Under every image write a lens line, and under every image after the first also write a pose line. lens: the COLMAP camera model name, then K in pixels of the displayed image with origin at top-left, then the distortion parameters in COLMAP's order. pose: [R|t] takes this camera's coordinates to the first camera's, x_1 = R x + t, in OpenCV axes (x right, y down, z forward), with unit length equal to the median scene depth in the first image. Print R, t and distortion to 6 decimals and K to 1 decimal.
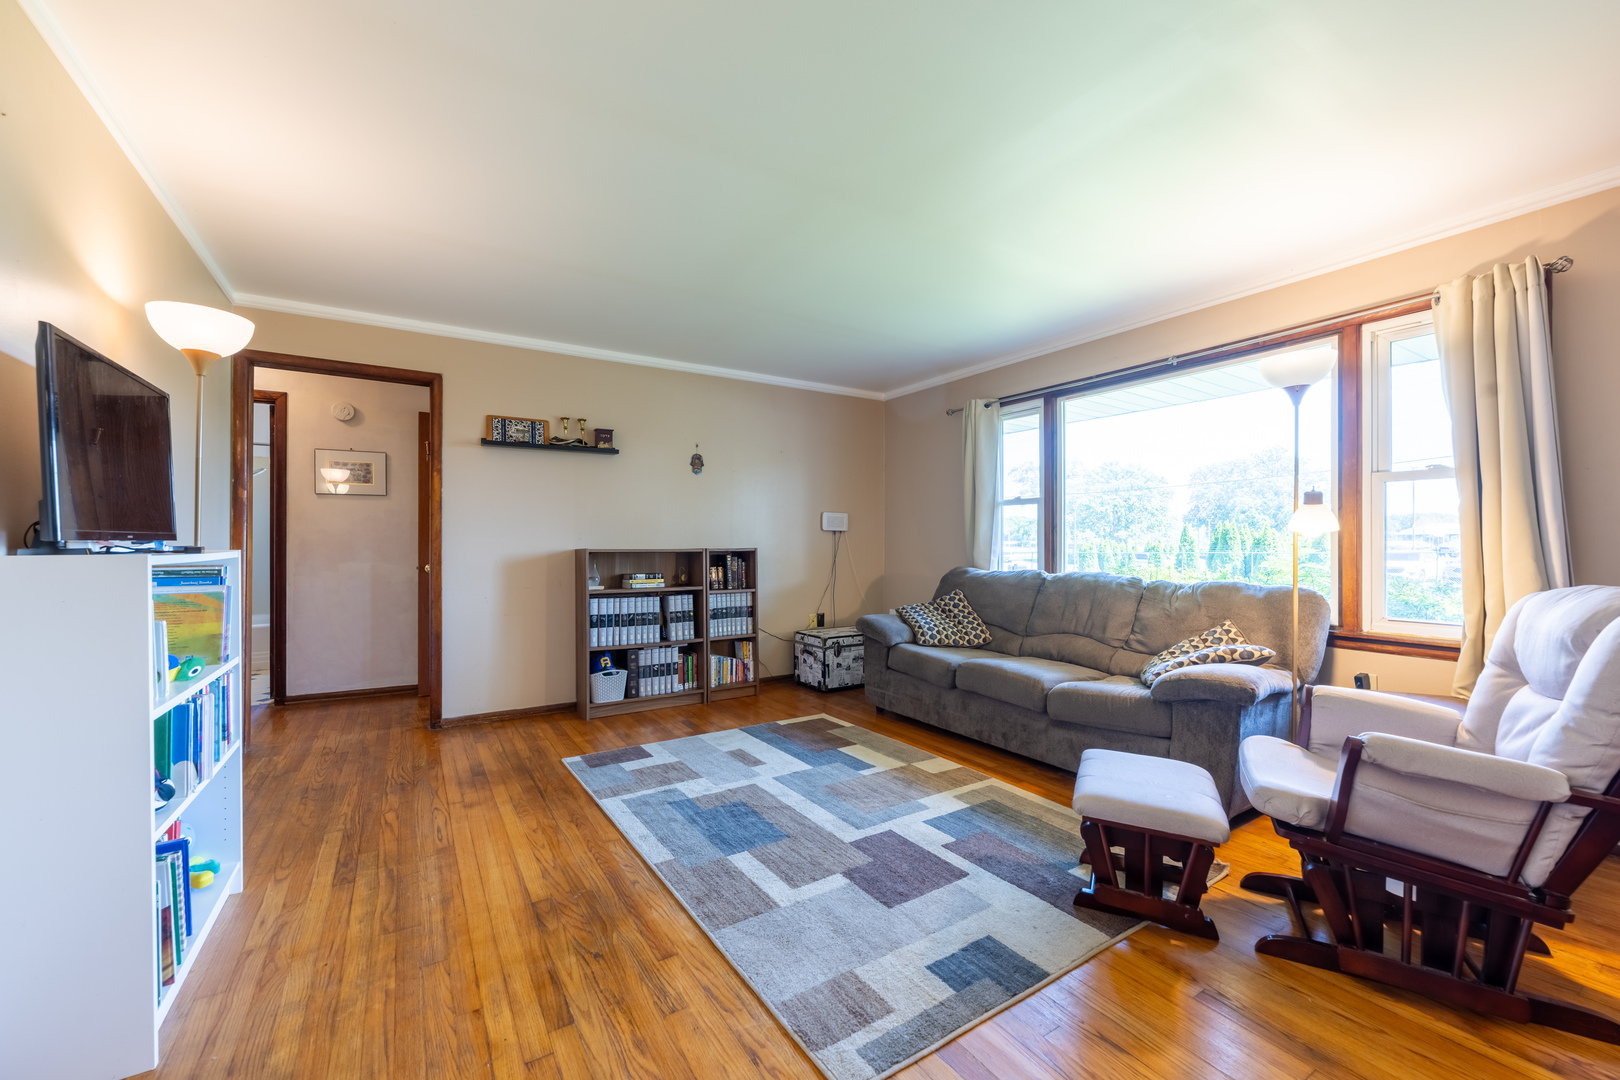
lens RADIAL K [[642.9, 0, 807.9], [0, 642.9, 545.5], [0, 0, 1]] dist [-0.000401, 0.000733]
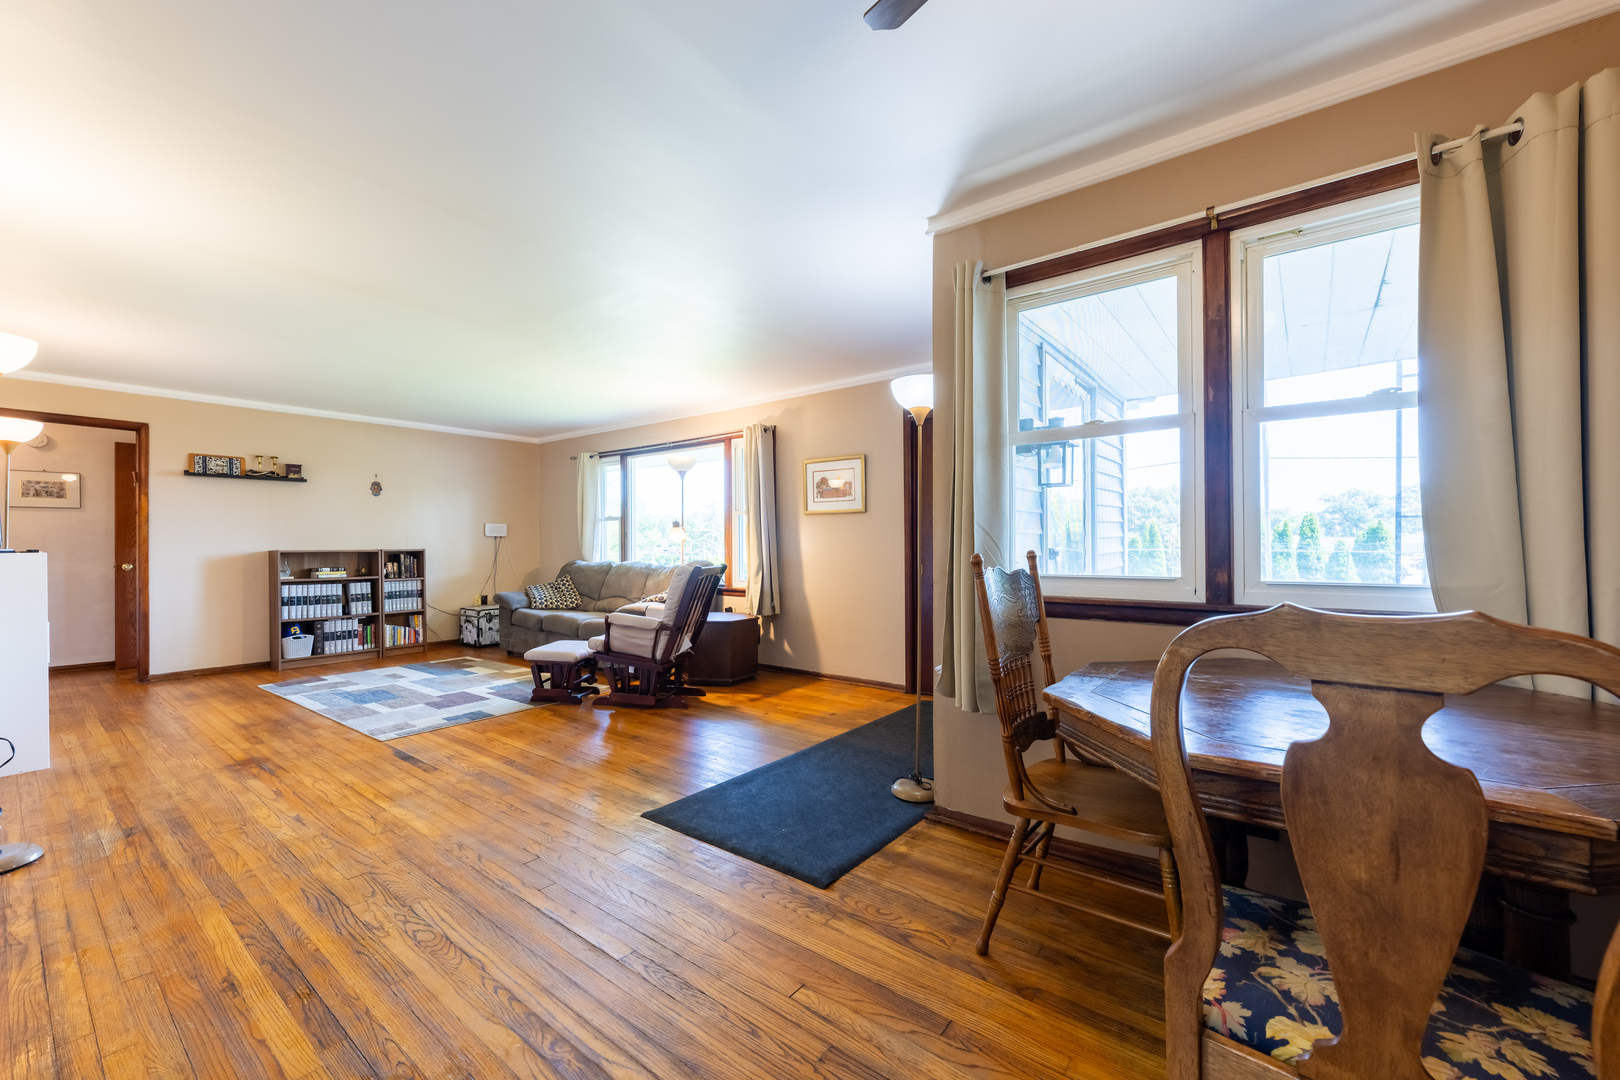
lens RADIAL K [[642.9, 0, 809.1], [0, 642.9, 544.9], [0, 0, 1]] dist [-0.000401, 0.000733]
pose [[0.940585, -0.004273, 0.339531, 0.277677], [0.004921, 0.999987, -0.001048, 0.000794], [-0.339522, 0.002656, 0.940594, -0.737616]]
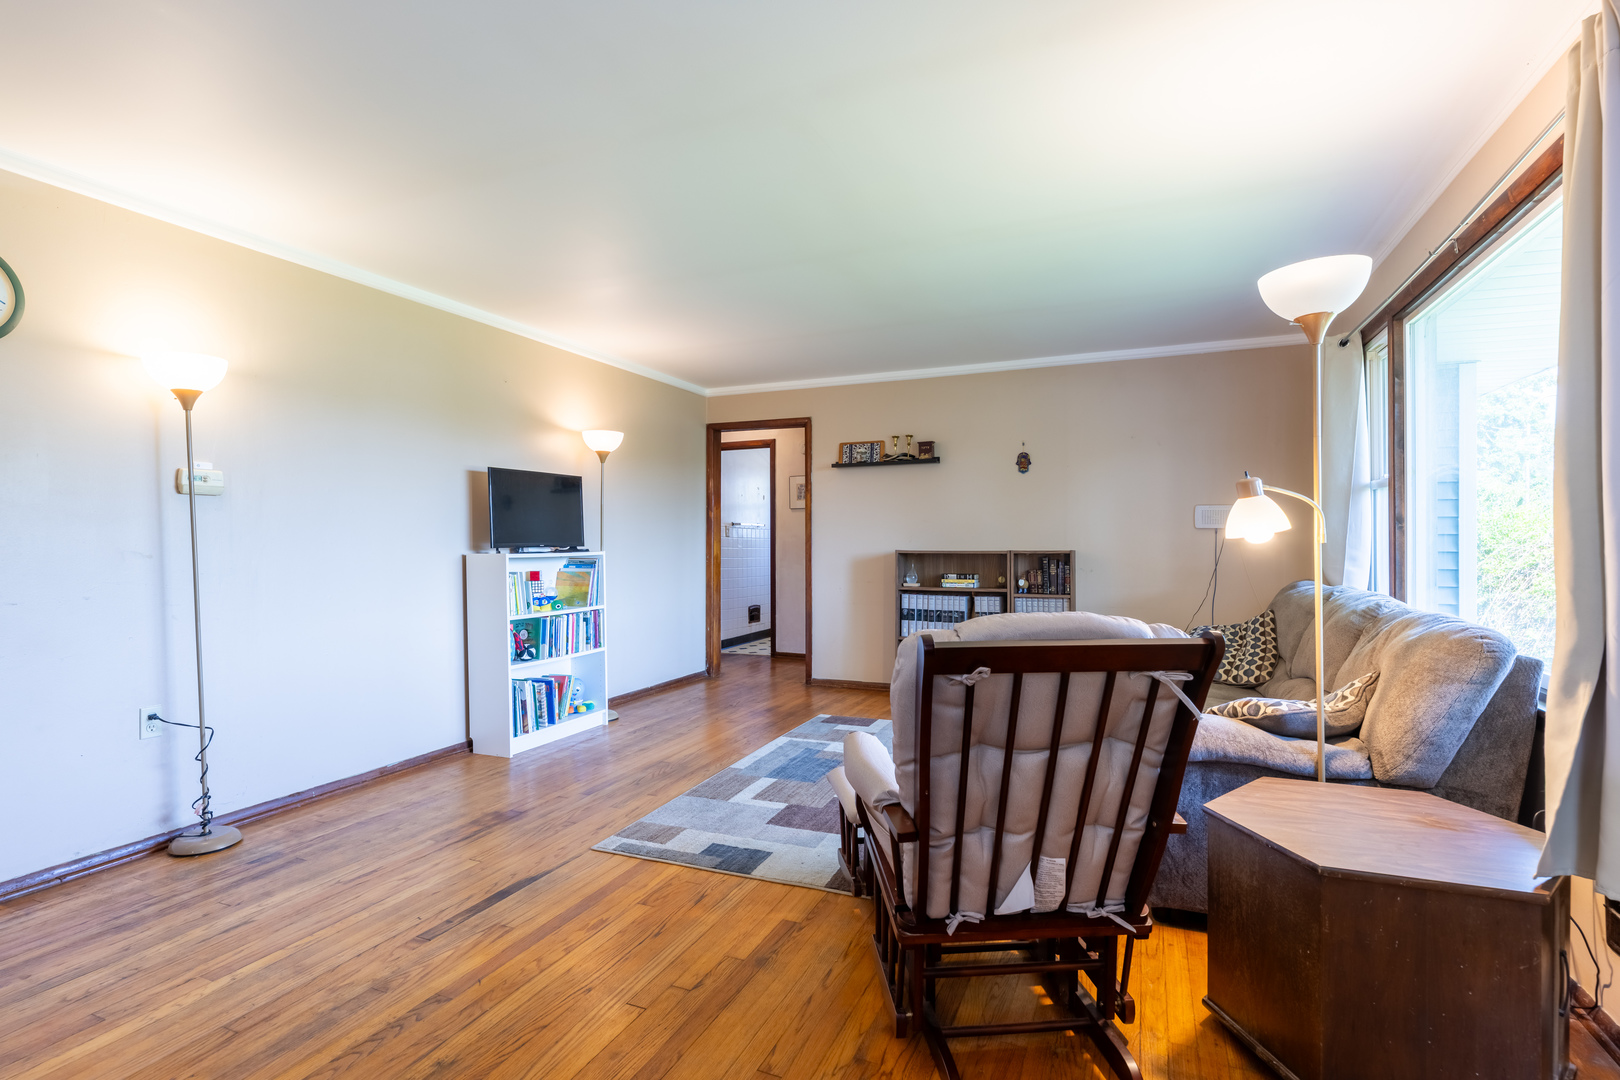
lens RADIAL K [[788.1, 0, 805.5], [0, 788.1, 546.6], [0, 0, 1]] dist [-0.001693, 0.000840]
pose [[0.566558, 0.003481, -0.824014, 0.728445], [0.001781, 0.999984, 0.005449, -0.009161], [0.824020, -0.004555, 0.566543, 0.069273]]
